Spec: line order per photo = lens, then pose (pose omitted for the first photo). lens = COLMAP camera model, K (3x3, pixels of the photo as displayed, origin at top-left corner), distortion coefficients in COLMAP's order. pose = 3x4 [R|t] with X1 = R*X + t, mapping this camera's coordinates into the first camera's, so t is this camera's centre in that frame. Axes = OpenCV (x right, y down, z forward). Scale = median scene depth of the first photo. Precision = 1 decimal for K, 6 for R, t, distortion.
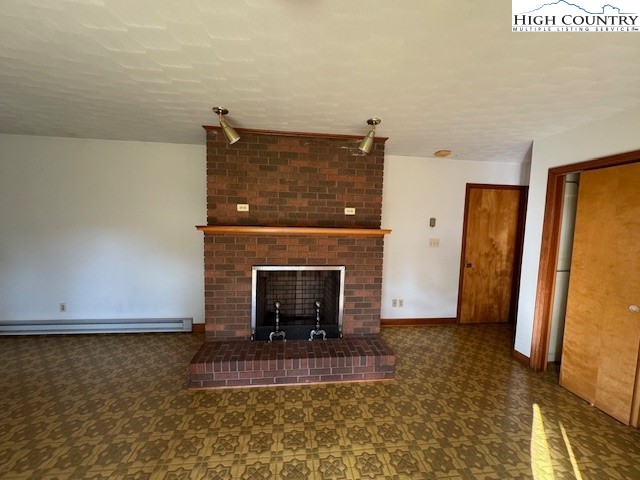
lens RADIAL K [[255.1, 0, 318.1], [0, 255.1, 241.2], [0, 0, 1]] dist [-0.000556, -0.000051]
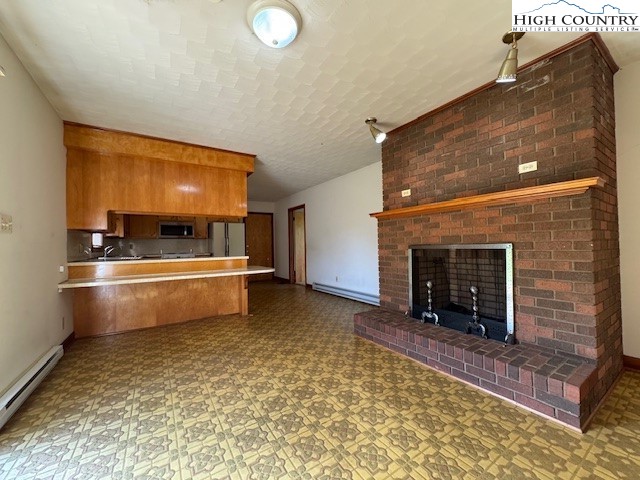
lens RADIAL K [[255.1, 0, 318.1], [0, 255.1, 241.2], [0, 0, 1]] dist [-0.000556, -0.000051]
pose [[0.443721, -0.046000, -0.894983, 0.518096], [-0.032974, 0.997167, -0.067600, 0.163060], [0.895558, 0.059507, 0.440948, 0.186782]]
